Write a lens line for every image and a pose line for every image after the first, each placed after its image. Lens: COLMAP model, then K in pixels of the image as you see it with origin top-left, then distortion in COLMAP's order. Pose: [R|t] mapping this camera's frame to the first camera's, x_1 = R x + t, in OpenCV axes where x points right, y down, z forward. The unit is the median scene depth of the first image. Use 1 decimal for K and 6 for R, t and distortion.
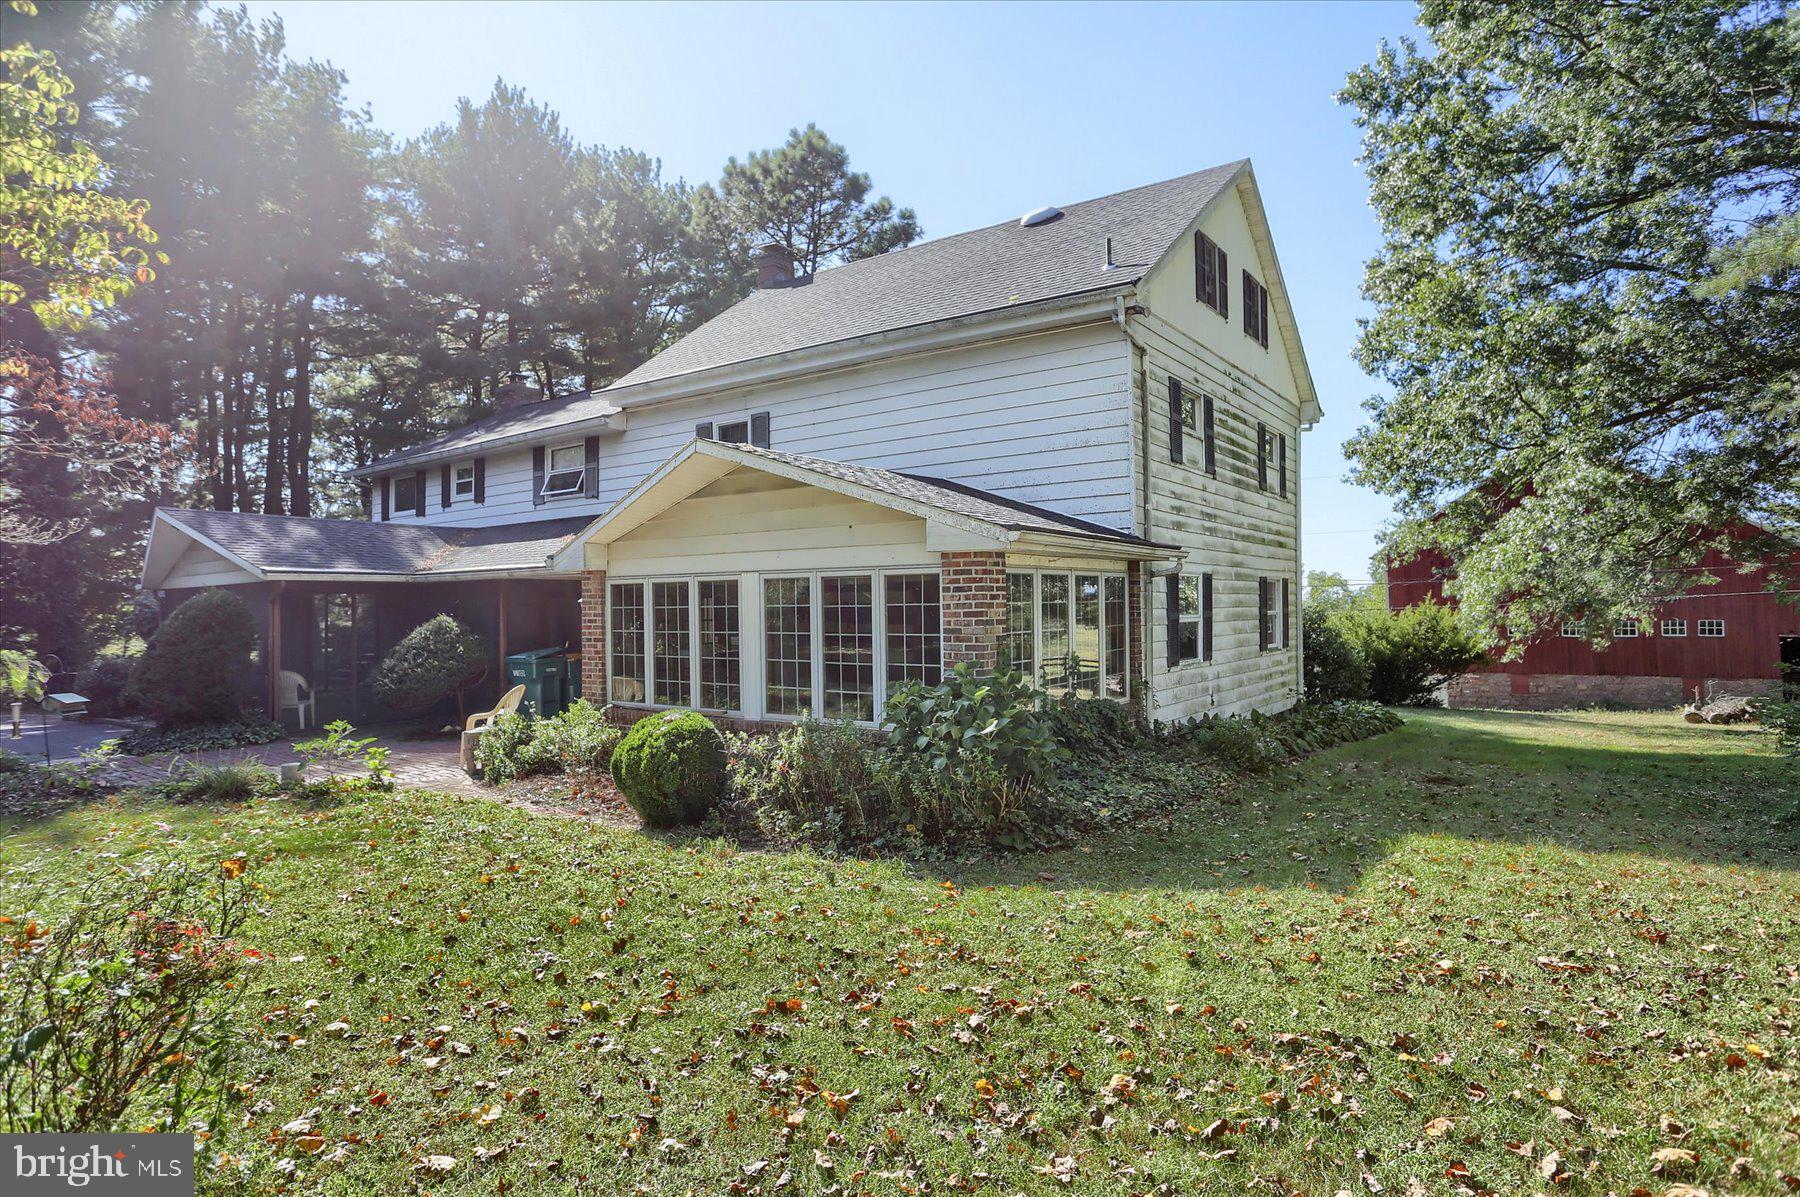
lens RADIAL K [[983.9, 0, 900.0], [0, 983.9, 598.5], [0, 0, 1]] dist [-0.001982, -0.000089]
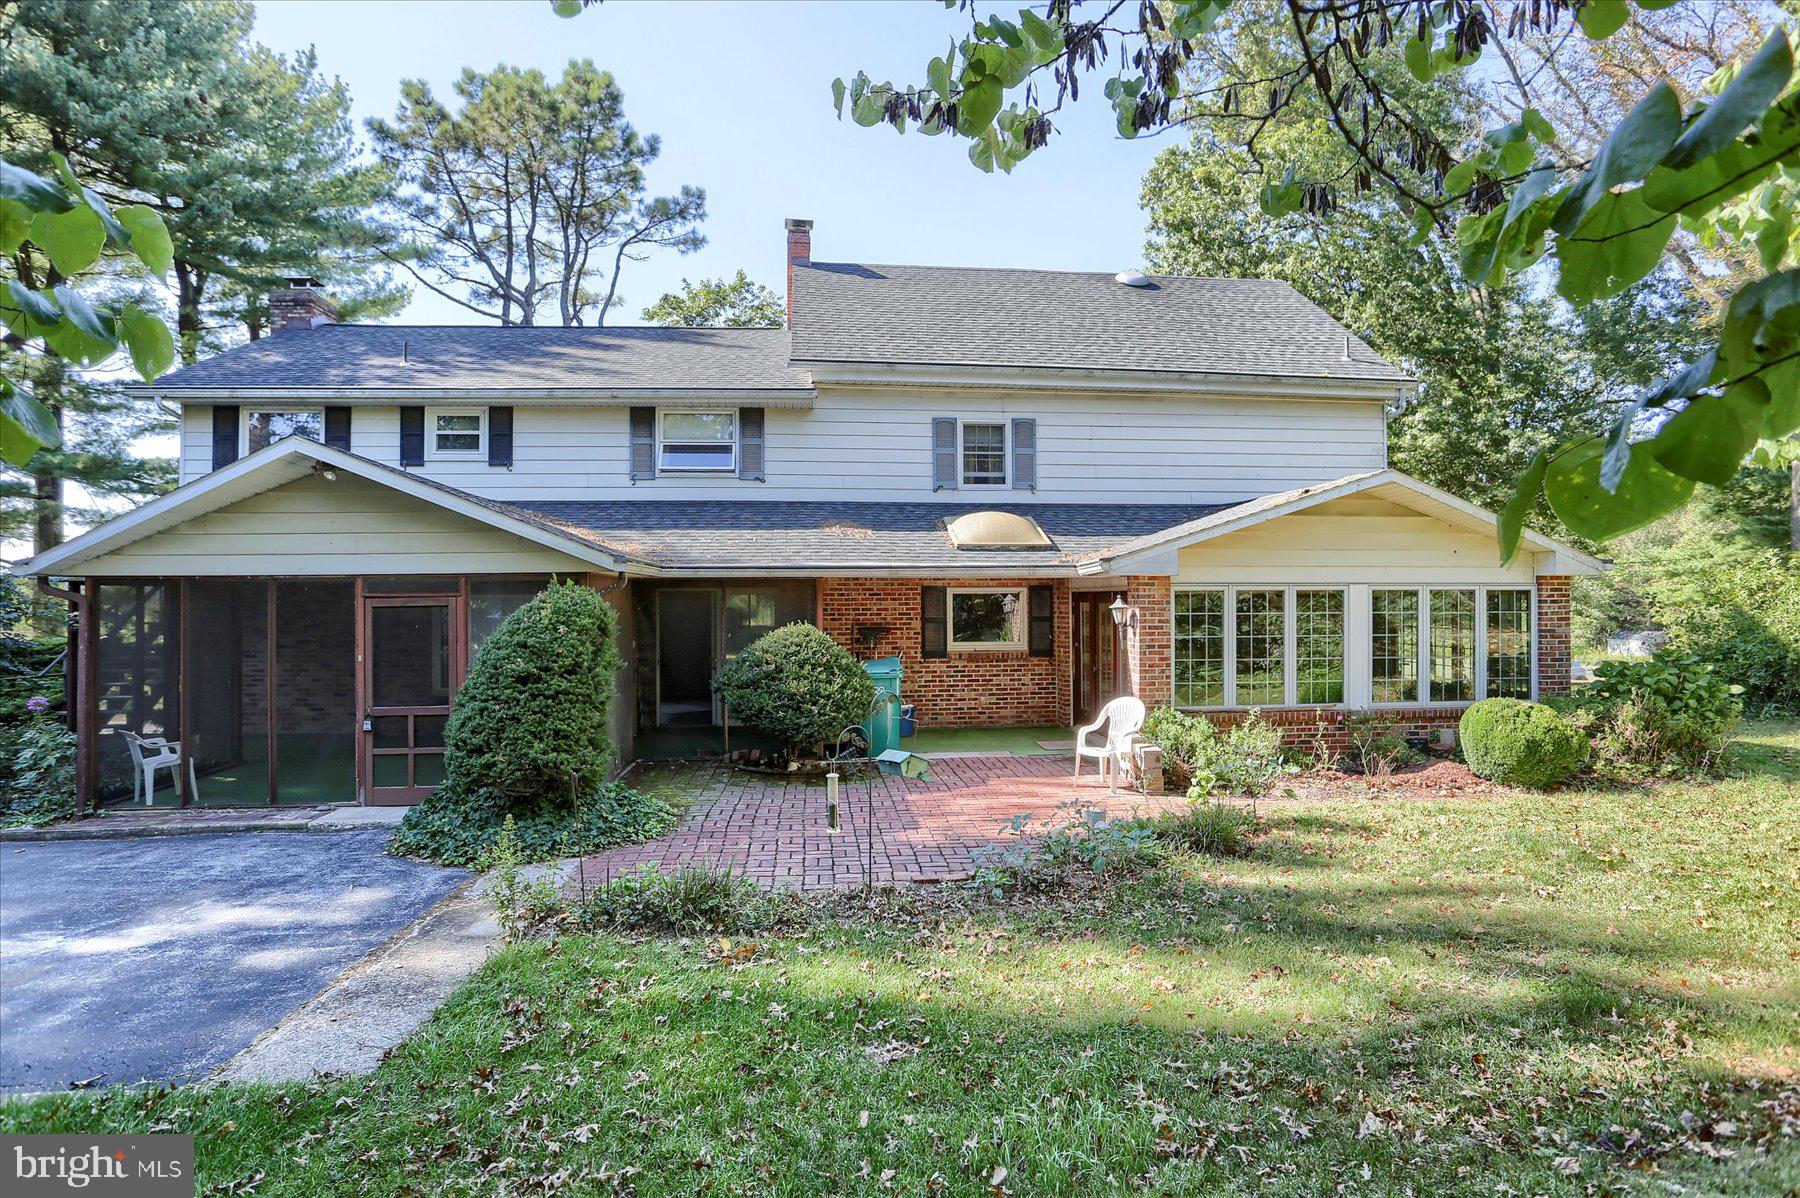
lens RADIAL K [[983.9, 0, 900.0], [0, 983.9, 599.0], [0, 0, 1]] dist [-0.001982, -0.000089]
pose [[0.724107, 0.011039, 0.689600, -1.181541], [-0.007645, 0.999939, -0.007980, 0.004356], [-0.689646, 0.000506, 0.724147, 0.468430]]
